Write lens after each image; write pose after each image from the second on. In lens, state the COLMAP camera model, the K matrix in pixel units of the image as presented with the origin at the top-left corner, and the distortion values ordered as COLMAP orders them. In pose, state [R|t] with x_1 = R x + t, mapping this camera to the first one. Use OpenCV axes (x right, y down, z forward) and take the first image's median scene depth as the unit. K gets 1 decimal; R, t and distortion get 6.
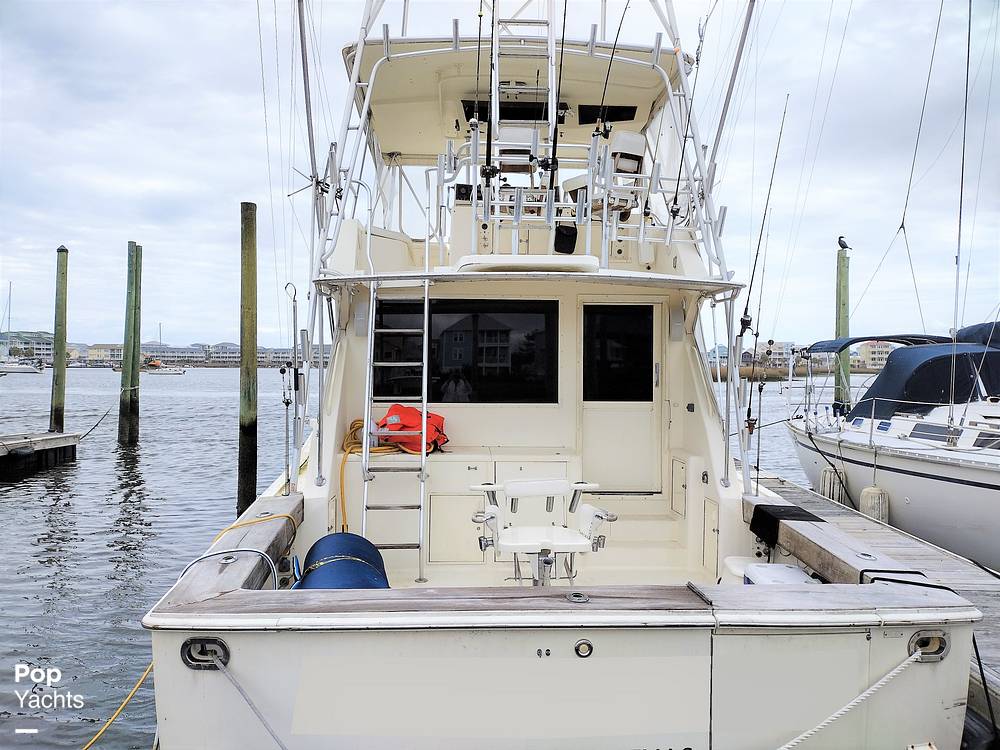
lens RADIAL K [[726.0, 0, 495.9], [0, 726.0, 376.8], [0, 0, 1]] dist [0.053831, -0.067465]
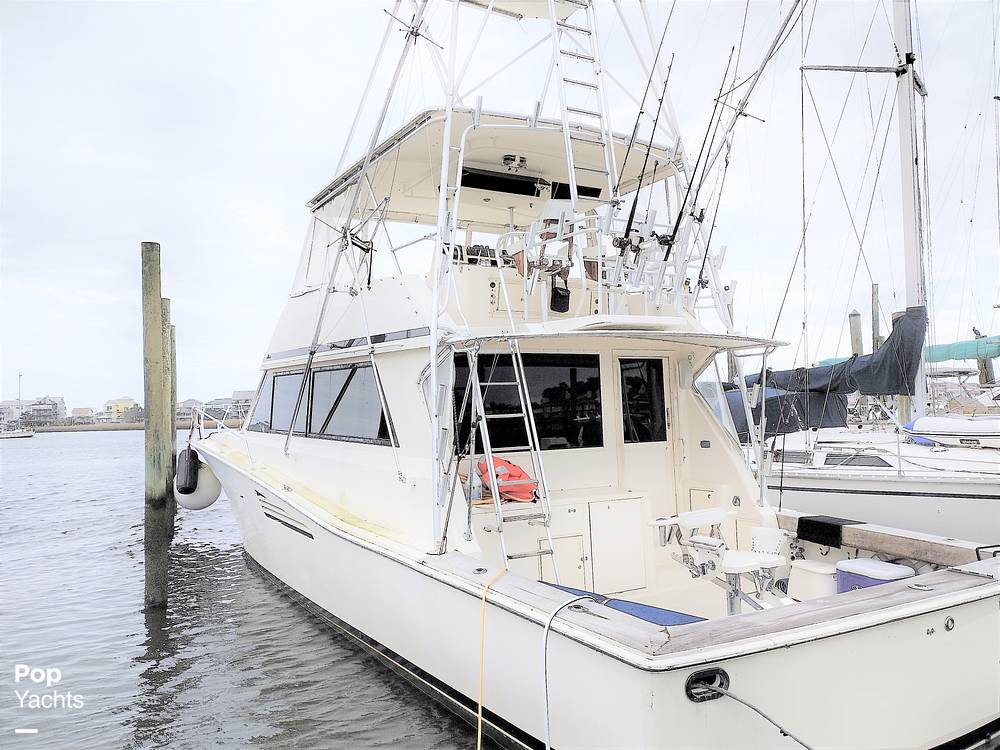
lens RADIAL K [[726.0, 0, 495.9], [0, 726.0, 376.8], [0, 0, 1]] dist [0.053831, -0.067465]
pose [[0.898427, -0.009898, 0.439010, -0.611854], [0.039680, 0.997486, -0.058715, -0.012825], [-0.437326, 0.070170, 0.896561, 0.073007]]
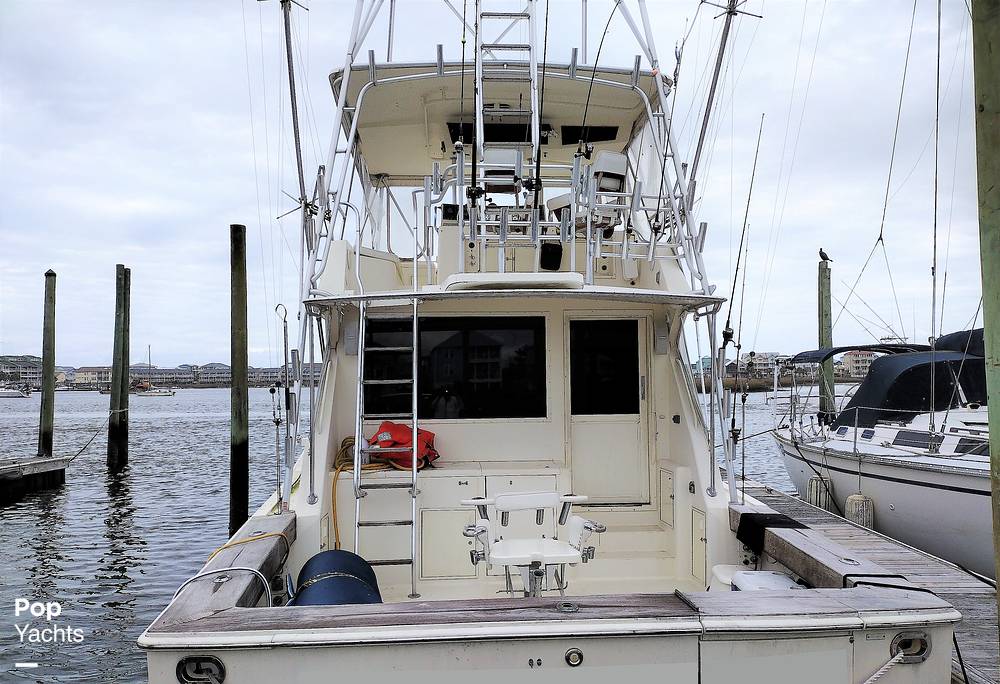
lens RADIAL K [[727.3, 0, 502.0], [0, 727.3, 373.0], [0, 0, 1]] dist [0.059849, -0.067442]
pose [[0.999627, -0.017730, 0.020785, 0.002816], [0.018270, 0.999493, -0.026089, -0.000188], [-0.020312, 0.026459, 0.999444, -0.018109]]
